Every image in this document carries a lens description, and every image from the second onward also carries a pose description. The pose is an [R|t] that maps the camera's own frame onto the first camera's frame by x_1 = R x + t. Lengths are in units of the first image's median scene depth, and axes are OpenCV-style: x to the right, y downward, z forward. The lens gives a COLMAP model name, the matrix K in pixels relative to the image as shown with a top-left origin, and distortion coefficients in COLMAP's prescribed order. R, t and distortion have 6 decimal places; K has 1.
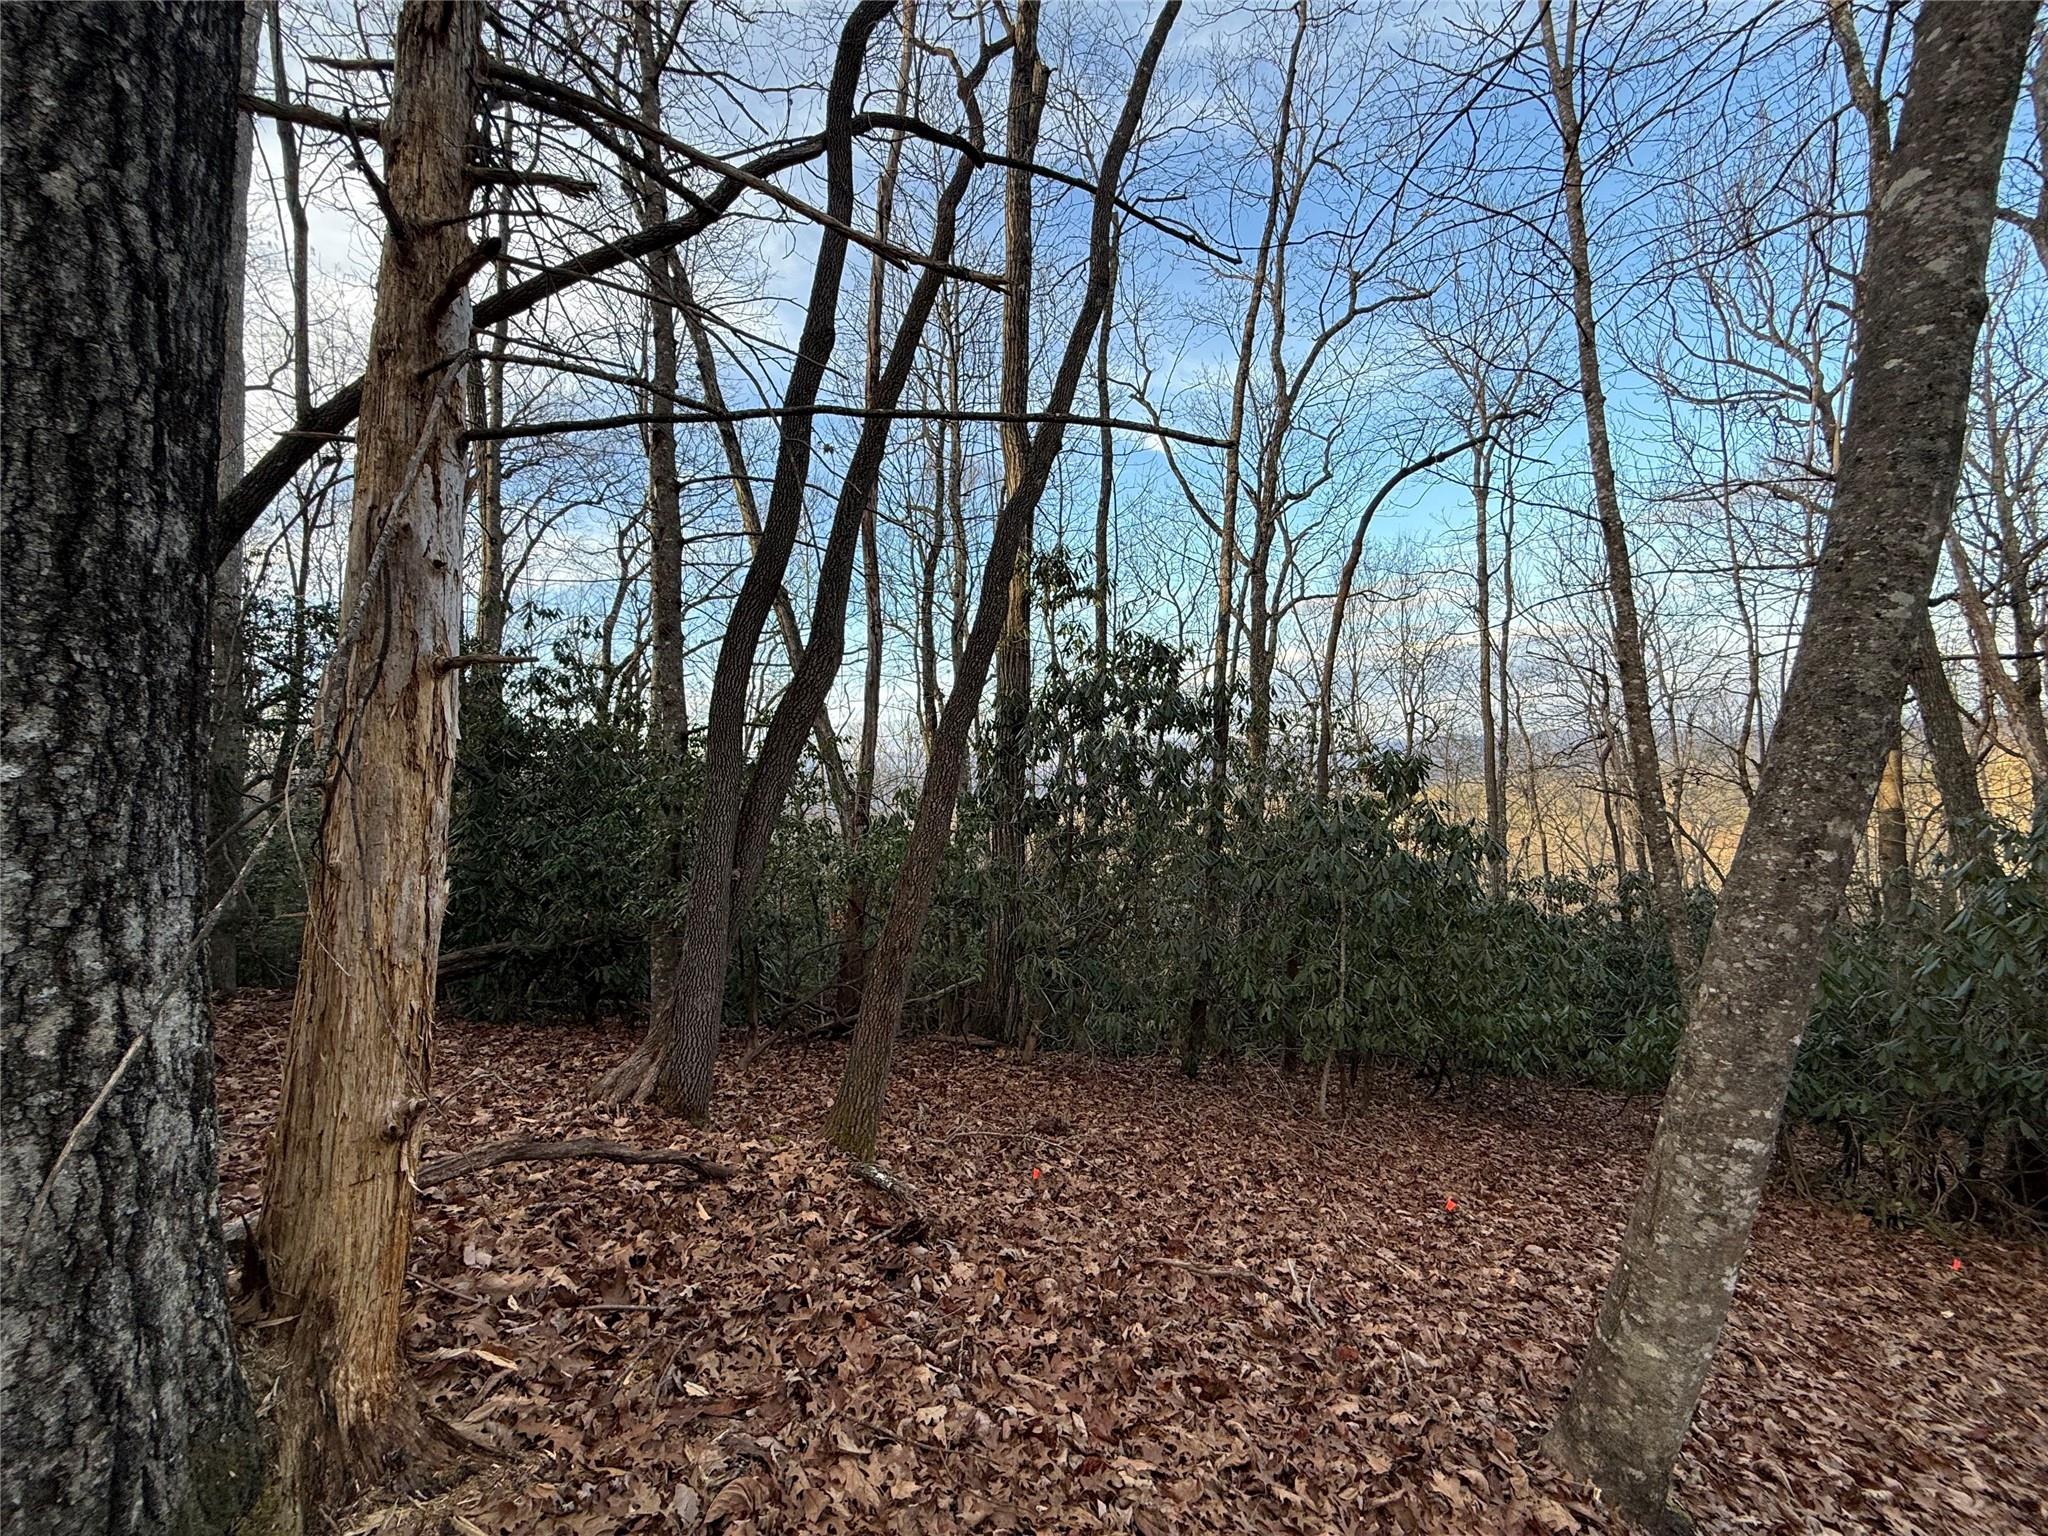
lens RADIAL K [[817.2, 0, 1019.1], [0, 817.2, 767.9], [0, 0, 1]] dist [0.000272, 0.000030]
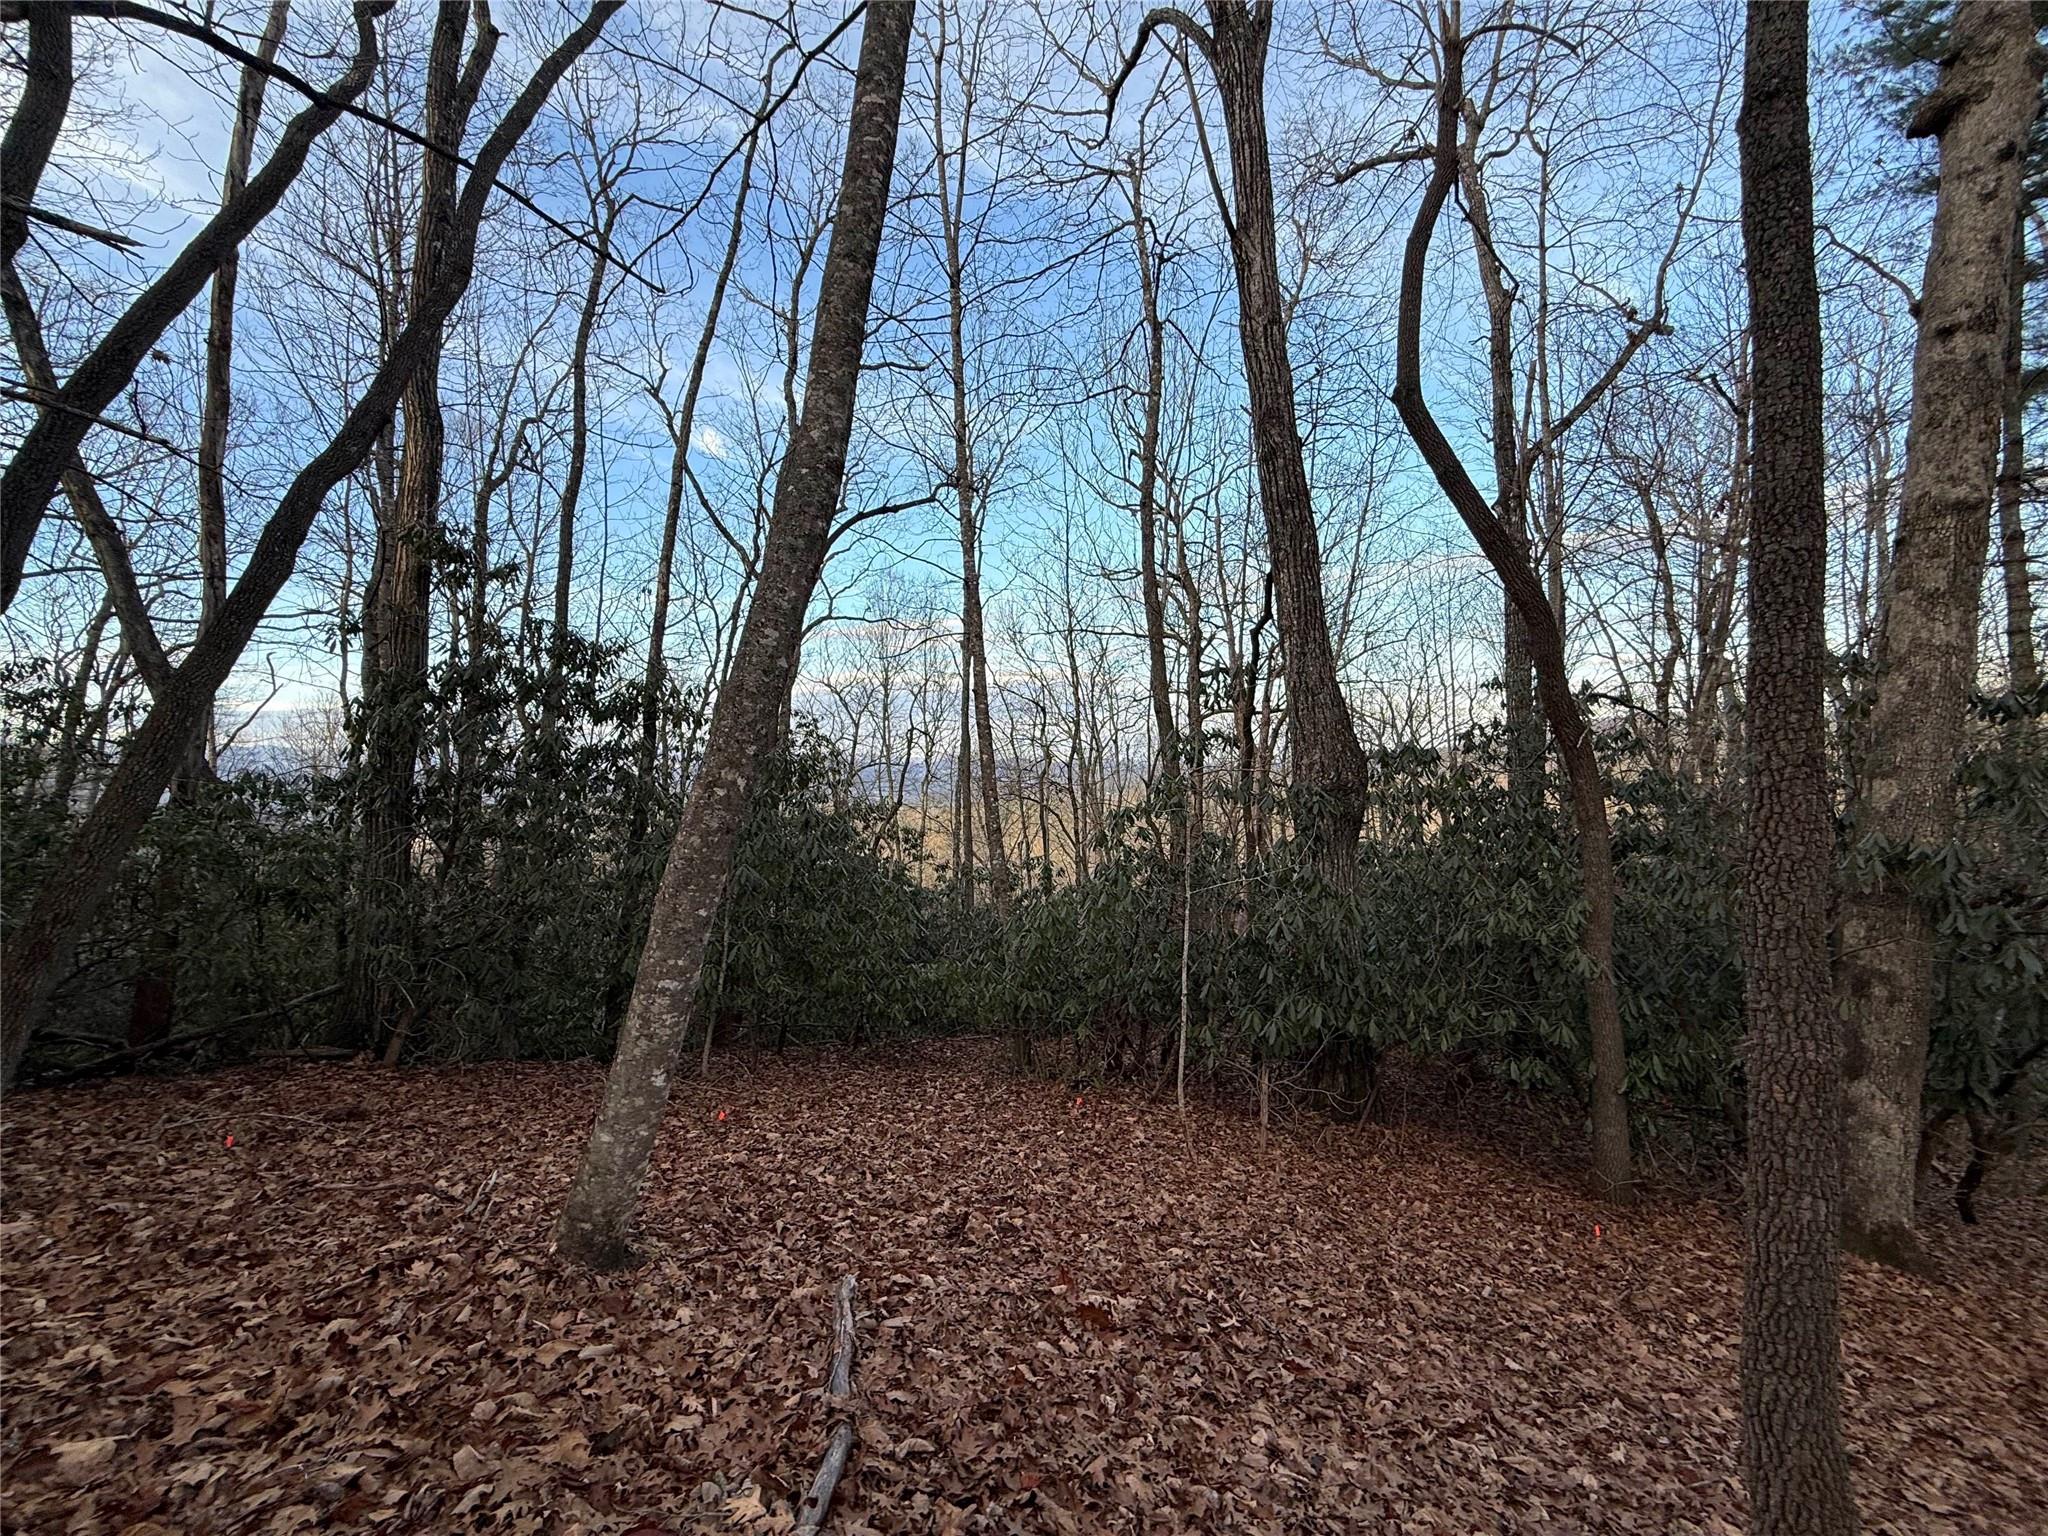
lens RADIAL K [[817.2, 0, 1019.1], [0, 817.2, 767.9], [0, 0, 1]] dist [0.000272, 0.000030]
pose [[0.880191, 0.035892, 0.473261, 0.189253], [-0.027939, 0.999326, -0.023825, 0.020990], [-0.473797, 0.007748, 0.880600, -0.162521]]
